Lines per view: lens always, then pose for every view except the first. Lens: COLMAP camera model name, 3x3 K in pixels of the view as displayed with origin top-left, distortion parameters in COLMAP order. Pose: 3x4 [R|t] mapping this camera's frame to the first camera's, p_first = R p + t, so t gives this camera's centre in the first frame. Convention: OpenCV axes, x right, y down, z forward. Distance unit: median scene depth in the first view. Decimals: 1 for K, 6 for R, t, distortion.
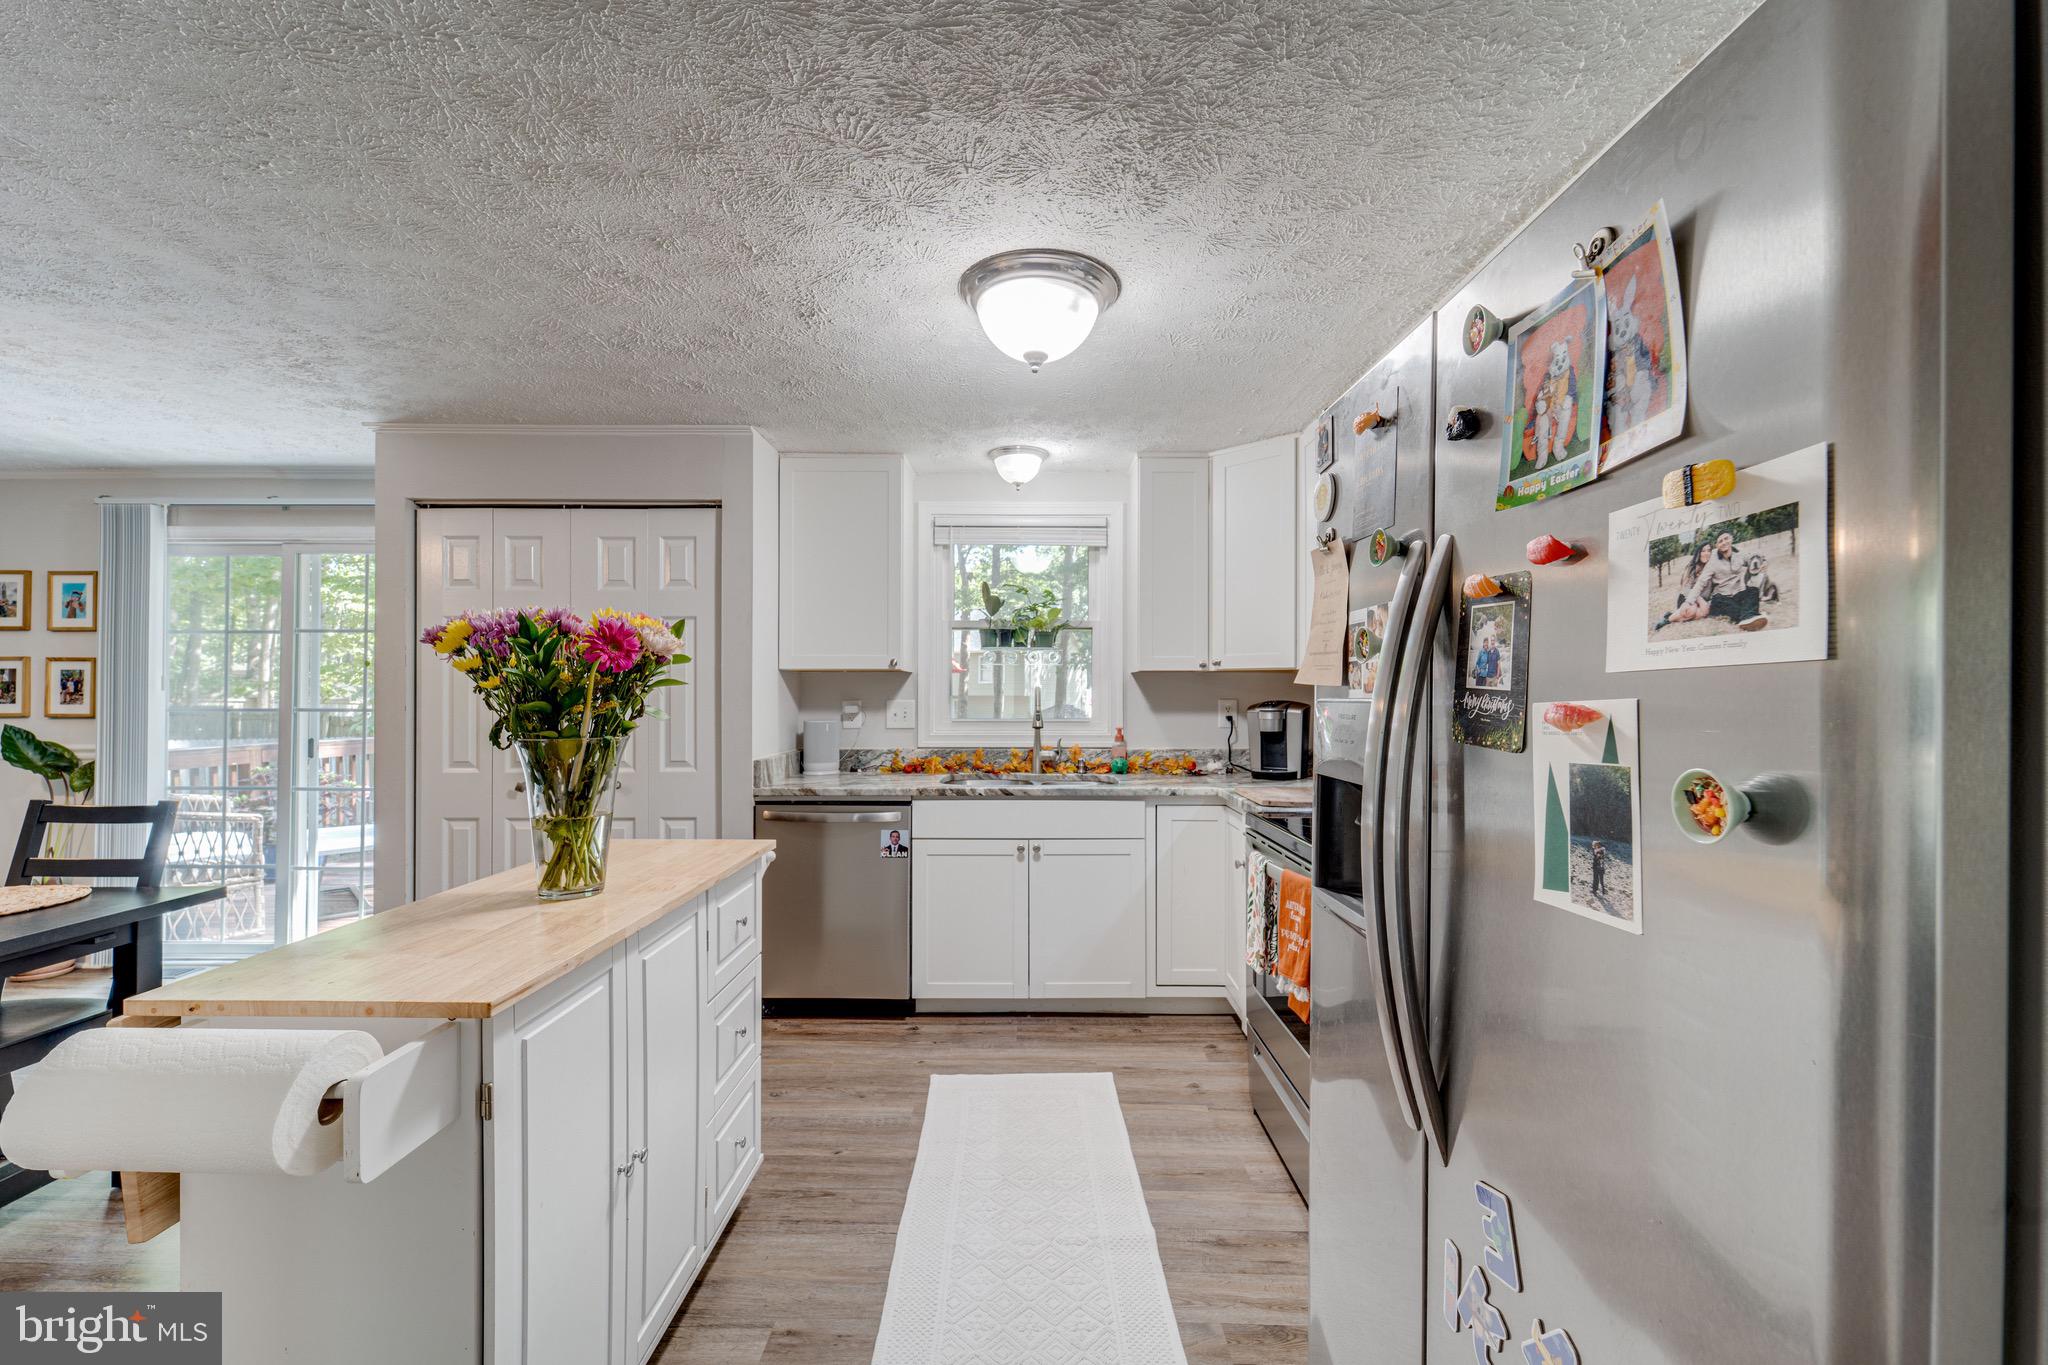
lens RADIAL K [[814.1, 0, 1026.6], [0, 814.1, 688.7], [0, 0, 1]] dist [0.003636, -0.002334]
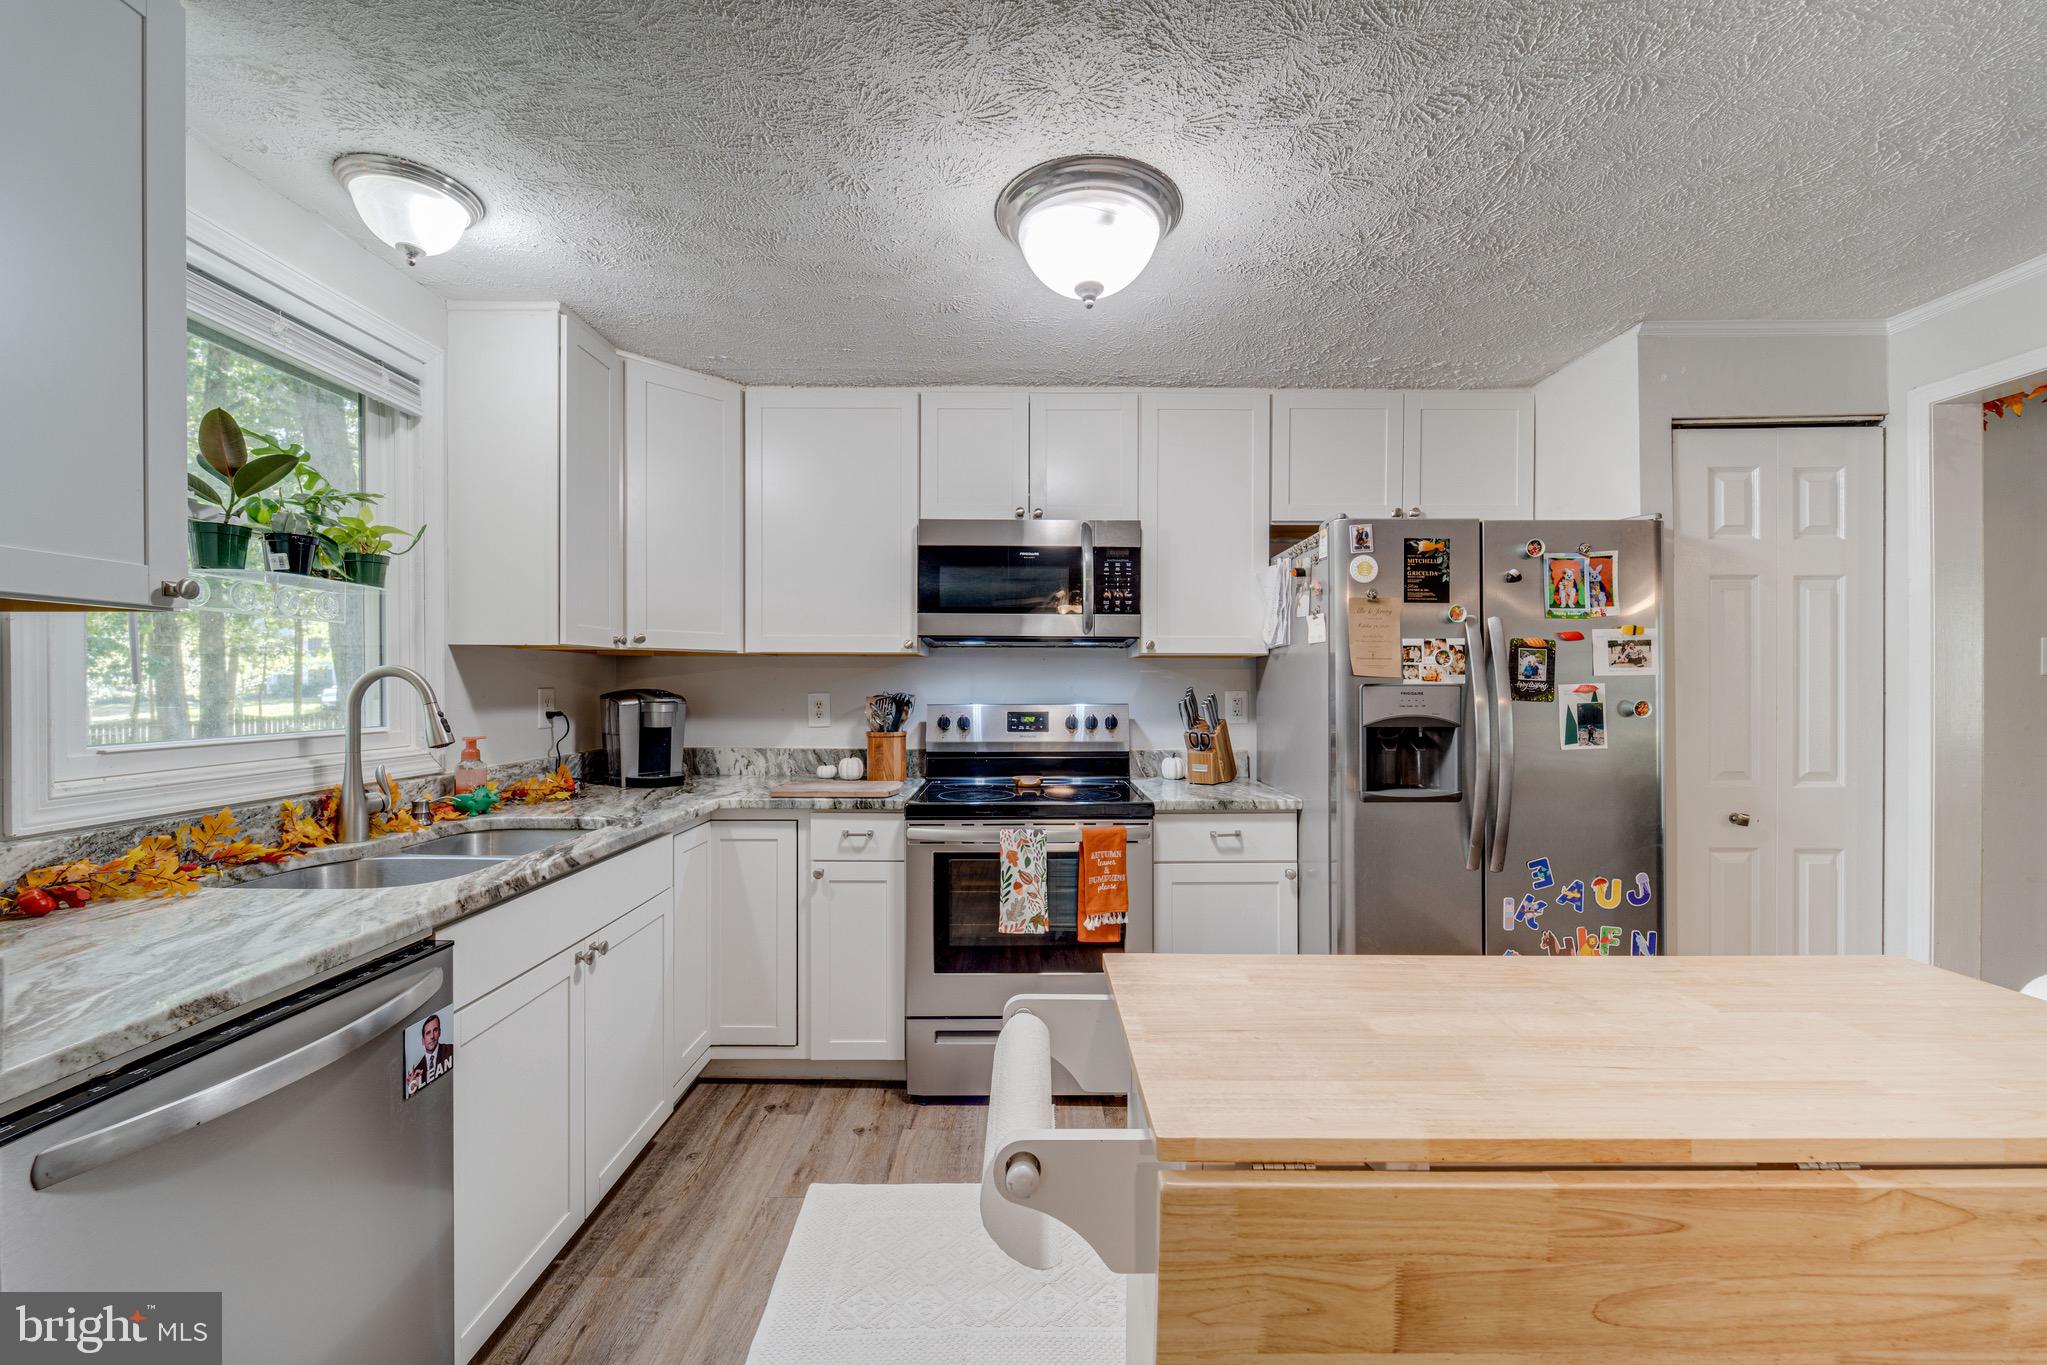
lens RADIAL K [[813.7, 0, 1023.7], [0, 813.7, 687.0], [0, 0, 1]] dist [0.003636, -0.002334]
pose [[-0.000739, -0.004561, 0.999989, -0.589074], [-0.008036, 0.999957, 0.004554, 0.006850], [-0.999967, -0.008032, -0.000776, 0.737013]]
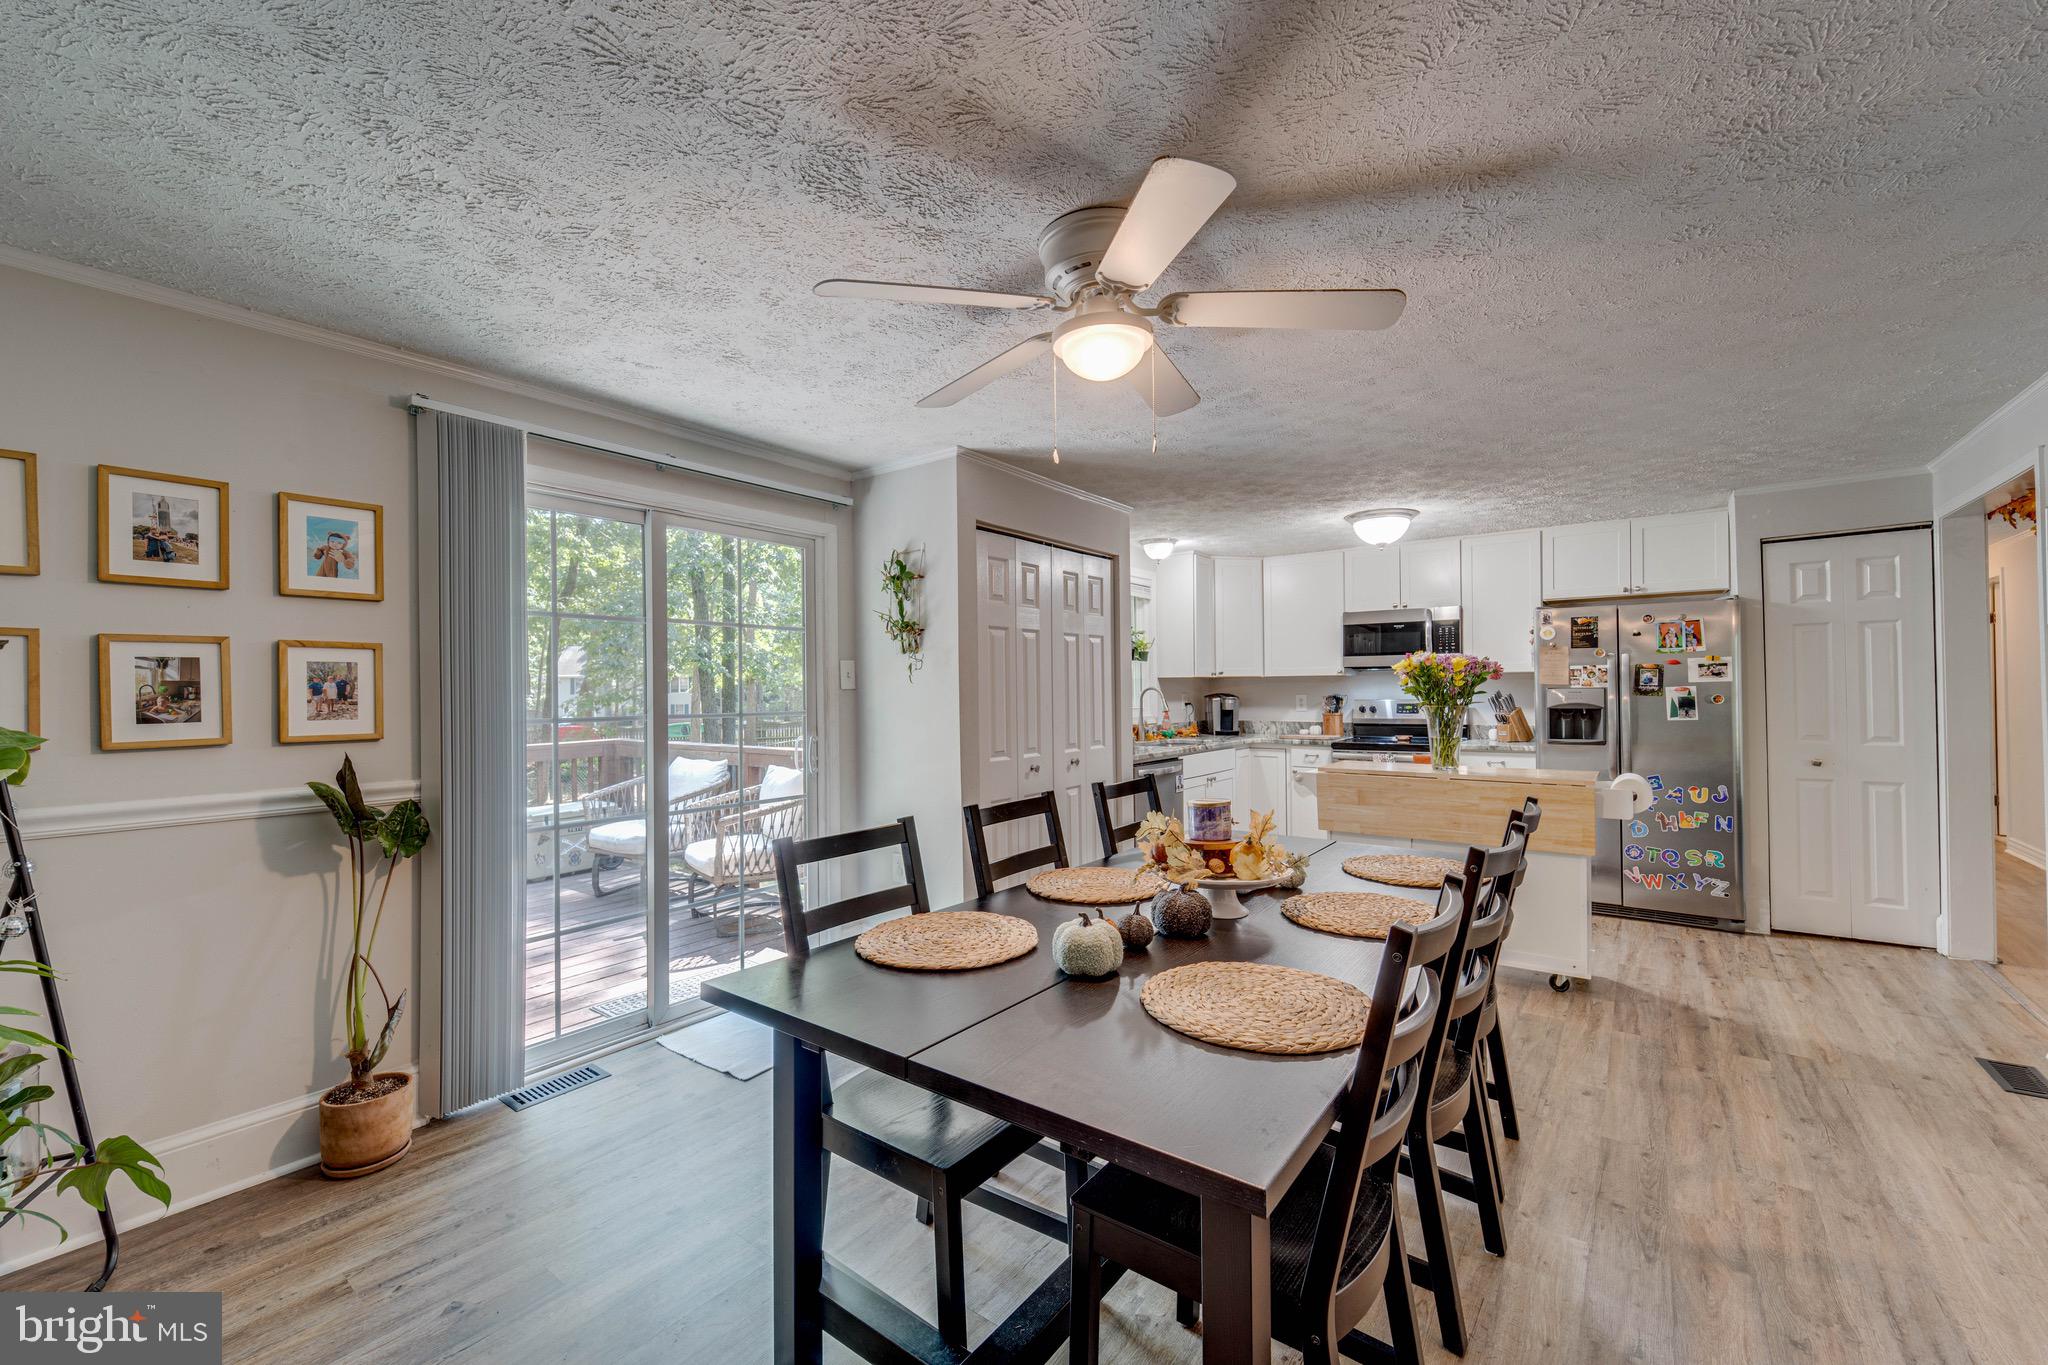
lens RADIAL K [[814.1, 0, 1025.4], [0, 814.1, 687.9], [0, 0, 1]] dist [0.003636, -0.002334]
pose [[0.602414, -0.003939, 0.798174, -1.701049], [0.005797, 0.999983, 0.000560, -0.001961], [-0.798163, 0.004289, 0.602427, 0.283481]]
